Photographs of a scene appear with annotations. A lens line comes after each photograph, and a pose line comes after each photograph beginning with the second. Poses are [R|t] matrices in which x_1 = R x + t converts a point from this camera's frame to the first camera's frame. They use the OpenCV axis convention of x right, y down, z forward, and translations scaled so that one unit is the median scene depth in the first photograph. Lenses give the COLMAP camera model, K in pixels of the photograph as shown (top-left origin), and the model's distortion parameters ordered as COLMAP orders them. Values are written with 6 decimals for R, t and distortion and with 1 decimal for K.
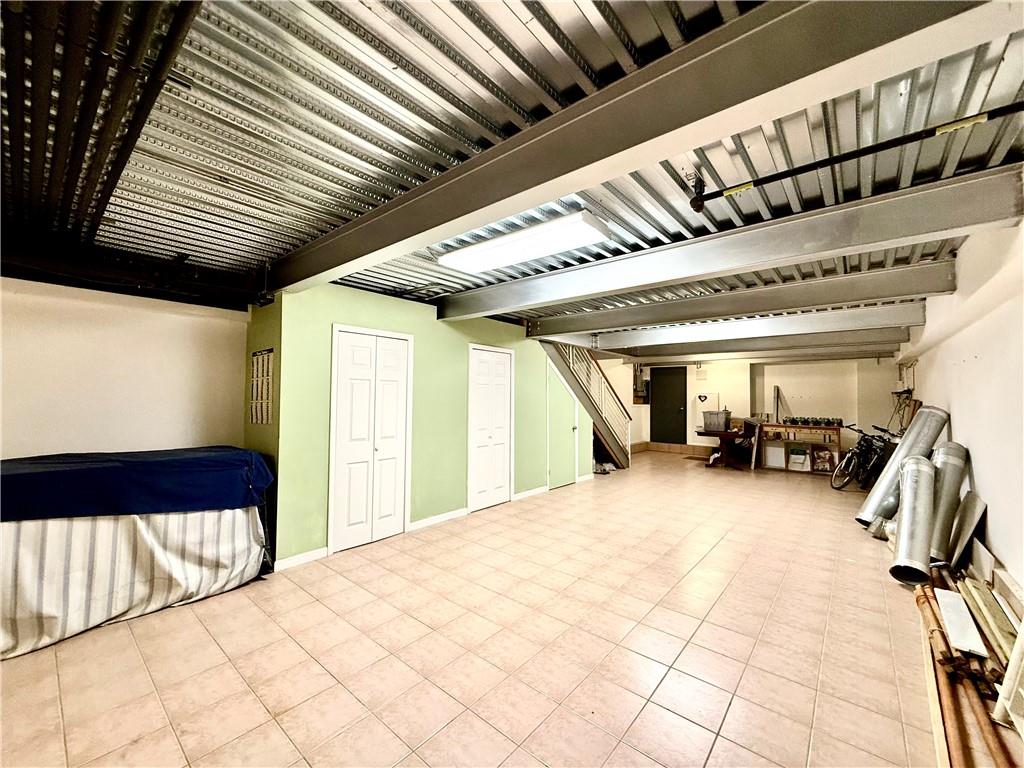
lens RADIAL K [[406.8, 0, 510.9], [0, 406.8, 380.2], [0, 0, 1]] dist [-0.000822, -0.000149]
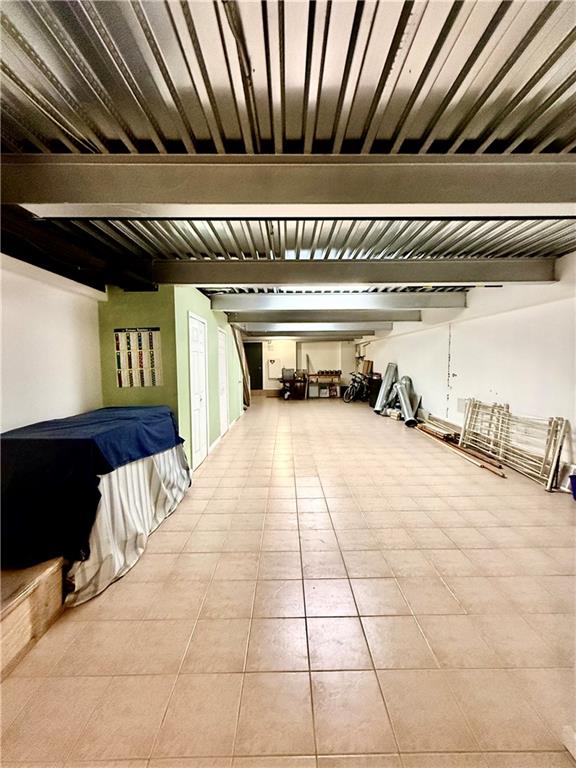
lens RADIAL K [[305.1, 0, 288.3], [0, 305.1, 386.2], [0, 0, 1]] dist [-0.000822, -0.000149]
pose [[0.756105, -0.068031, 0.650905, -0.387156], [-0.012907, 0.992839, 0.118762, -0.006371], [-0.654323, -0.098198, 0.749812, -0.003768]]
